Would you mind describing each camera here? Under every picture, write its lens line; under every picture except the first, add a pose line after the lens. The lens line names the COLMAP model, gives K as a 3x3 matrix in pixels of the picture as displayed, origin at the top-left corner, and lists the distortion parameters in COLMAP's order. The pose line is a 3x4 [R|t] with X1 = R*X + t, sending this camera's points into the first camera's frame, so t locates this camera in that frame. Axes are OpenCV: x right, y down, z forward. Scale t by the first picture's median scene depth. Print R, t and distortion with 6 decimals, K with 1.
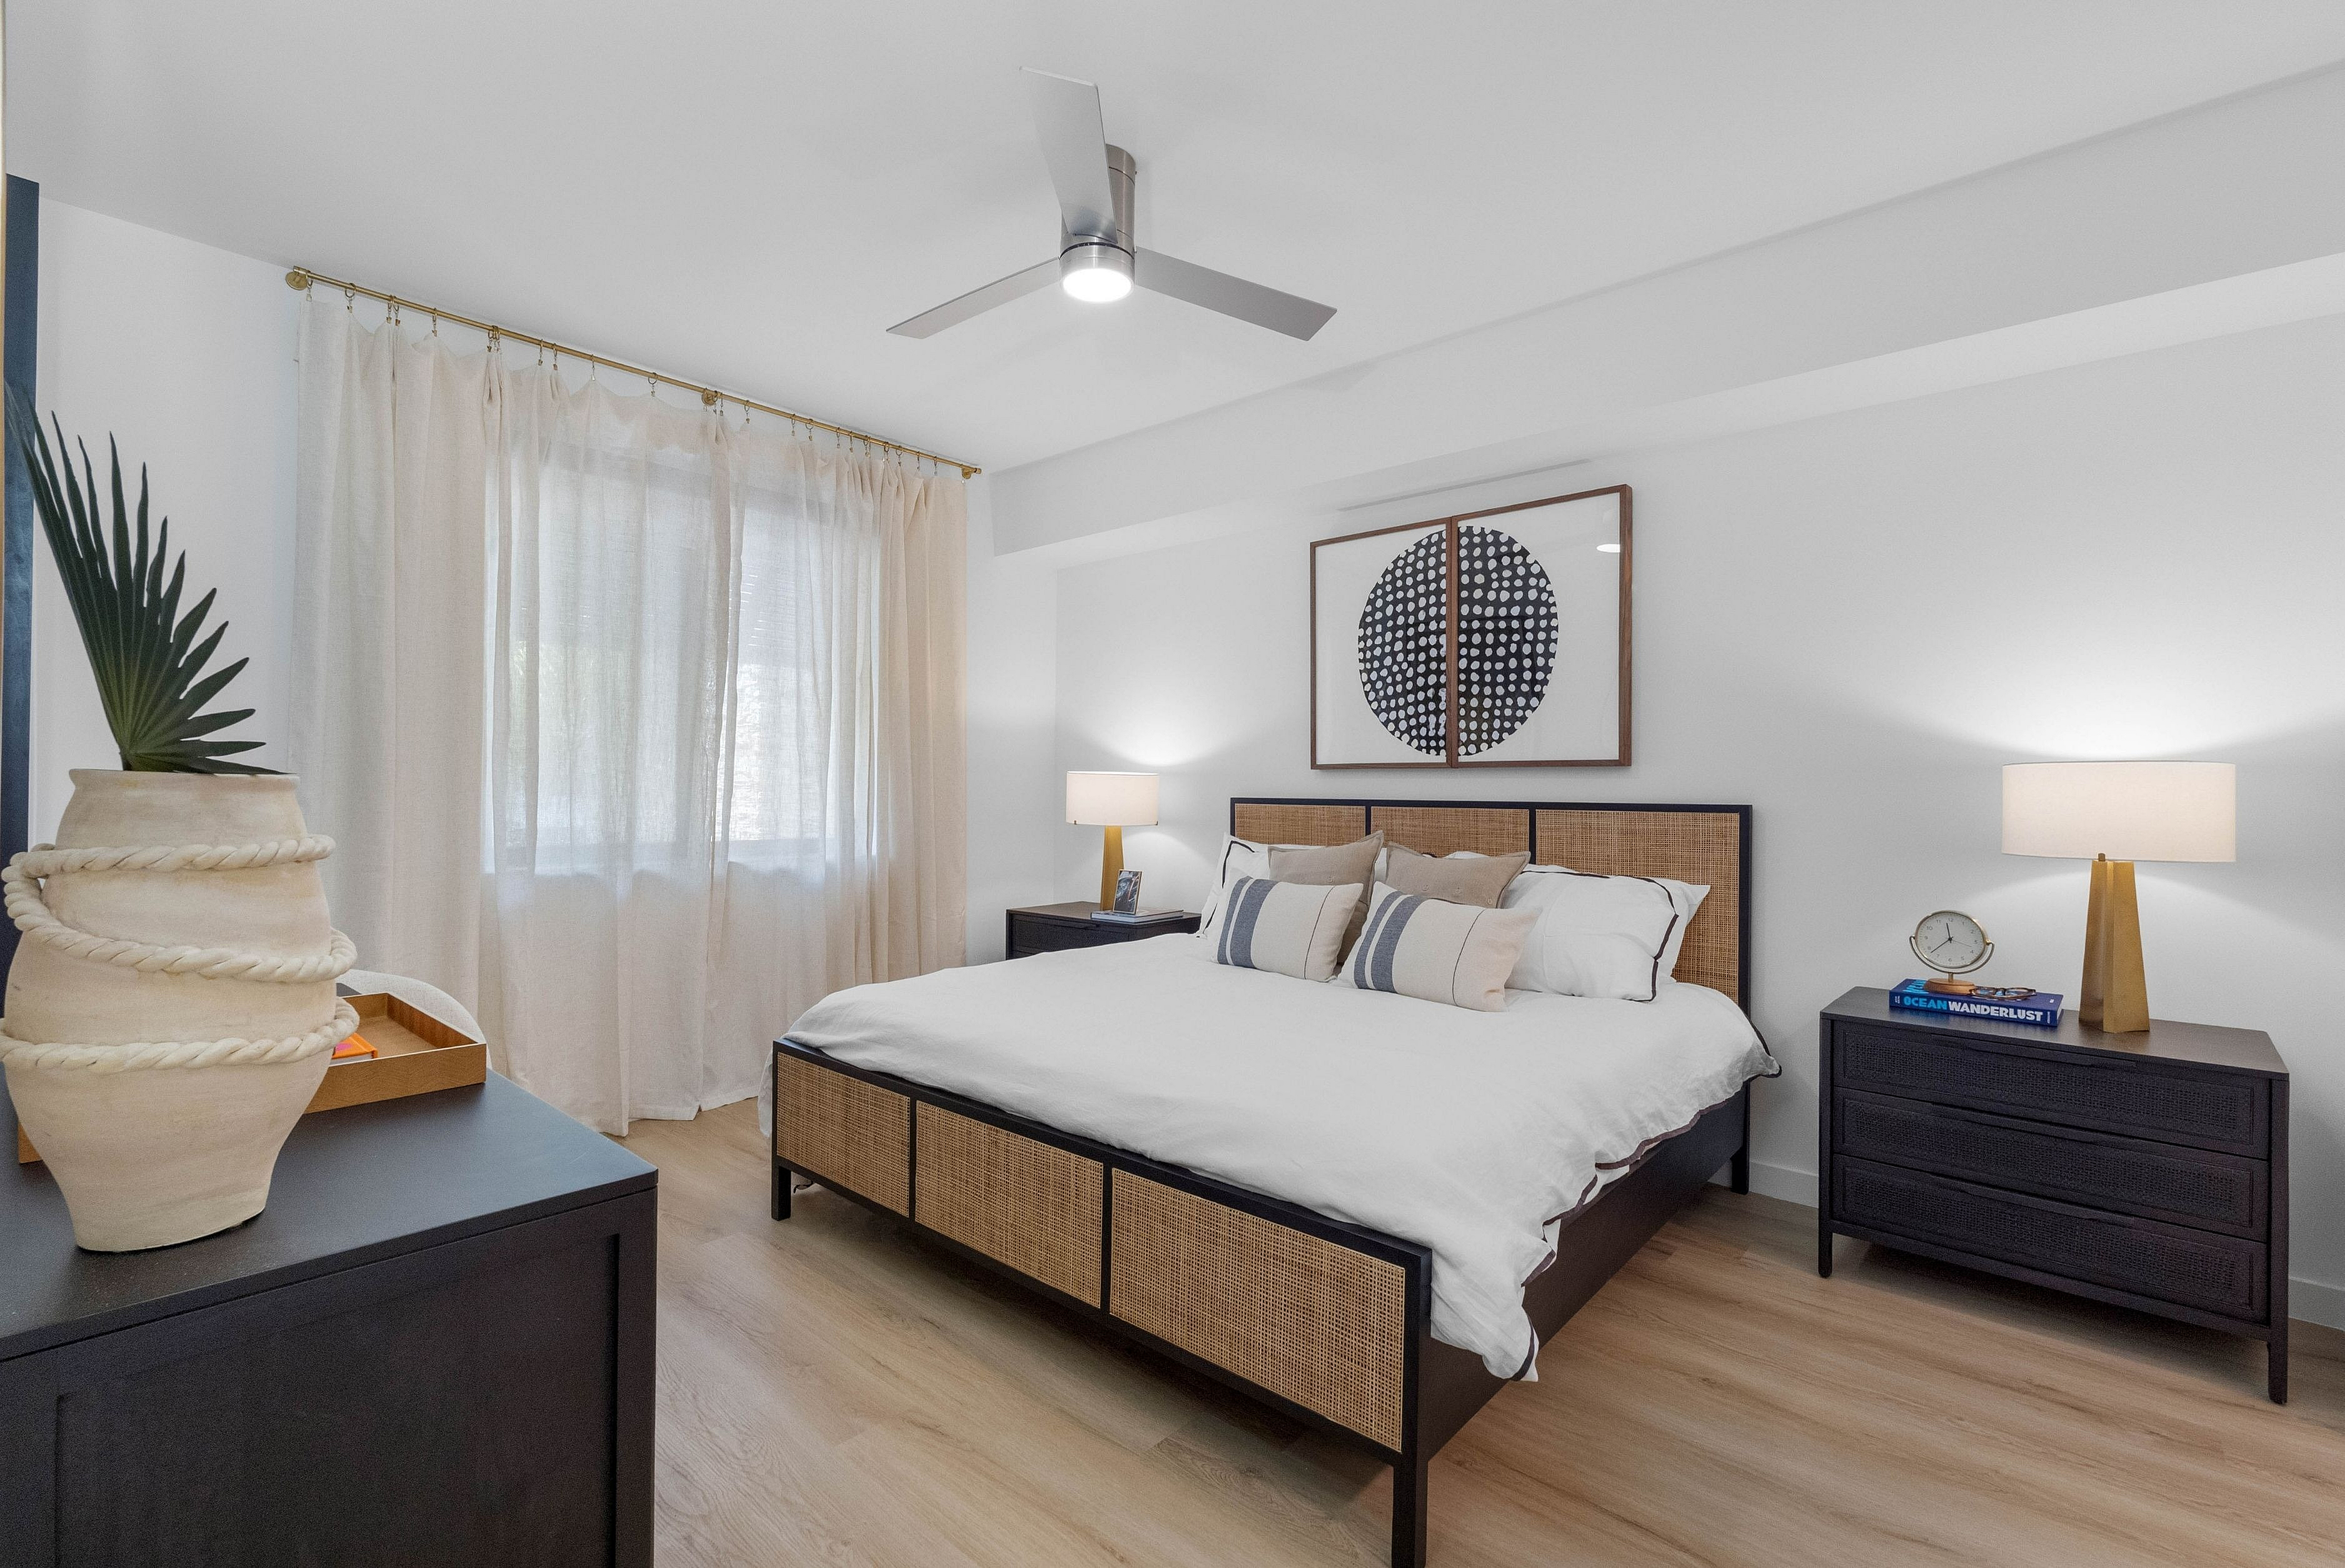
lens RADIAL K [[1019.5, 0, 1169.9], [0, 1019.5, 798.2], [0, 0, 1]] dist [-0.000377, 0.000325]
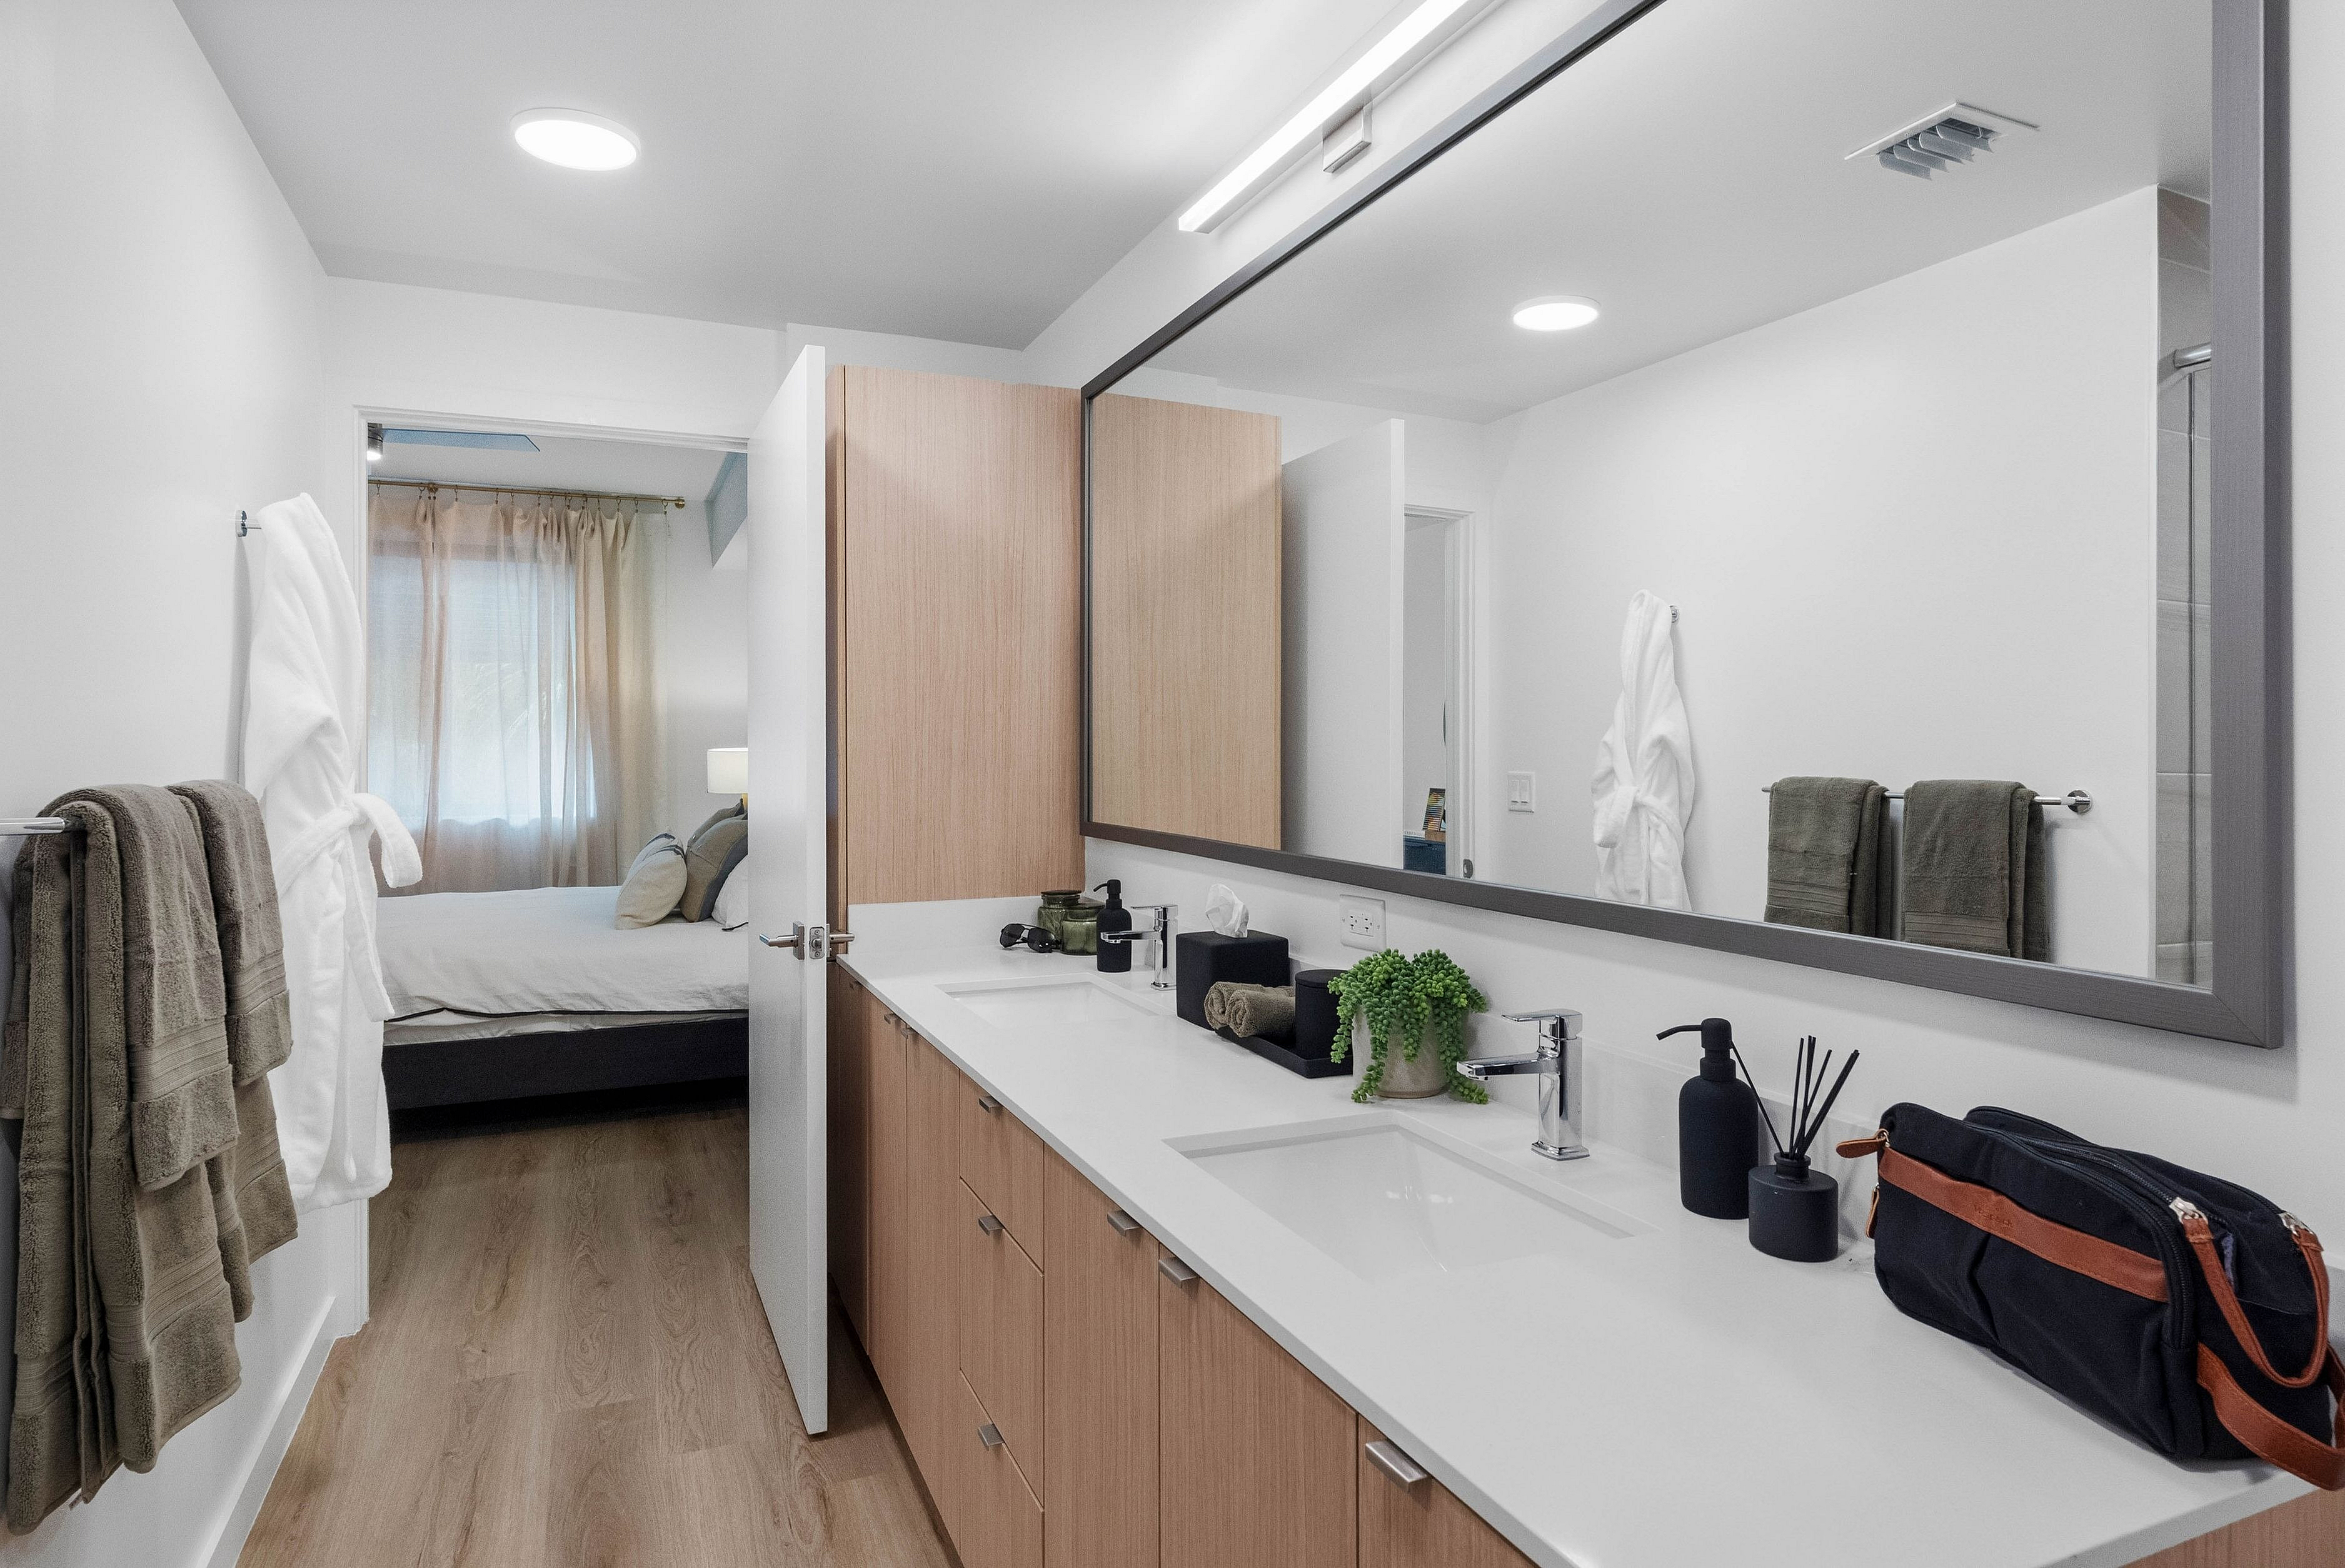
lens RADIAL K [[1187.2, 0, 1172.5], [0, 1187.2, 784.0], [0, 0, 1]] dist [-0.004103, -0.000340]
pose [[0.926032, -0.000945, -0.377443, 1.075404], [0.006294, 0.999897, 0.012937, 0.002037], [0.377392, -0.014355, 0.925943, -0.125222]]
